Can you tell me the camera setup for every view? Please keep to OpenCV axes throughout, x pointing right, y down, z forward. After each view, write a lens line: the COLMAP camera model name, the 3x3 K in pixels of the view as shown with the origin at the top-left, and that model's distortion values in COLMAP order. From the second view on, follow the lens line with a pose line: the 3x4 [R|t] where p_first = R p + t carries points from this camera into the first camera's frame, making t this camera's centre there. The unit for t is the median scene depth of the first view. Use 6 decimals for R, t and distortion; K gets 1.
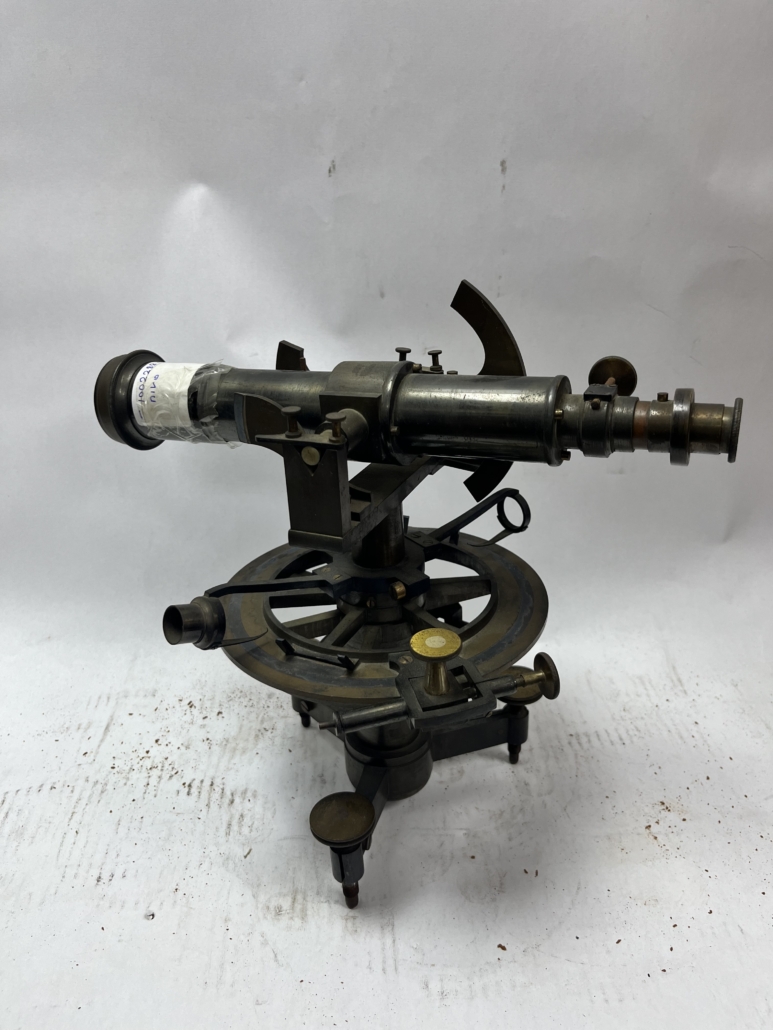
lens RADIAL K [[790.0, 0, 392.4], [0, 790.0, 519.1], [0, 0, 1]] dist [0.005038, -0.017579]
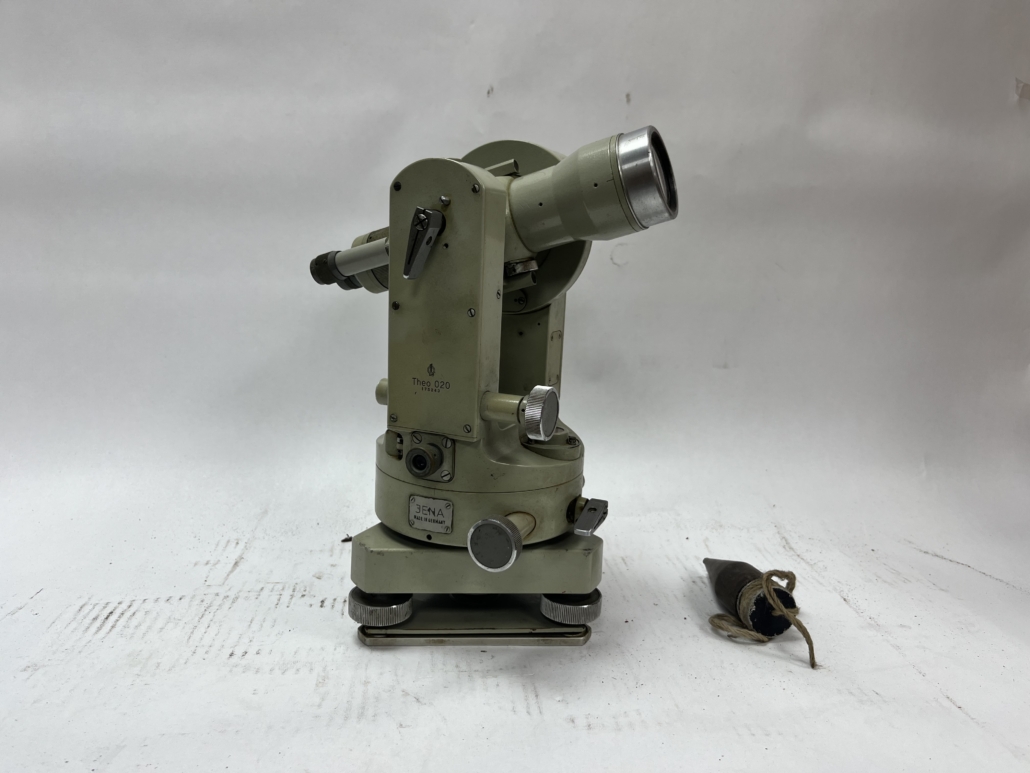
lens RADIAL K [[790.0, 0, 529.8], [0, 790.0, 399.8], [0, 0, 1]] dist [0.005038, -0.017579]
pose [[0.997119, 0.045949, 0.060351, -0.067564], [-0.026914, 0.958189, -0.284868, 0.370129], [-0.070917, 0.282423, 0.956665, -0.044808]]
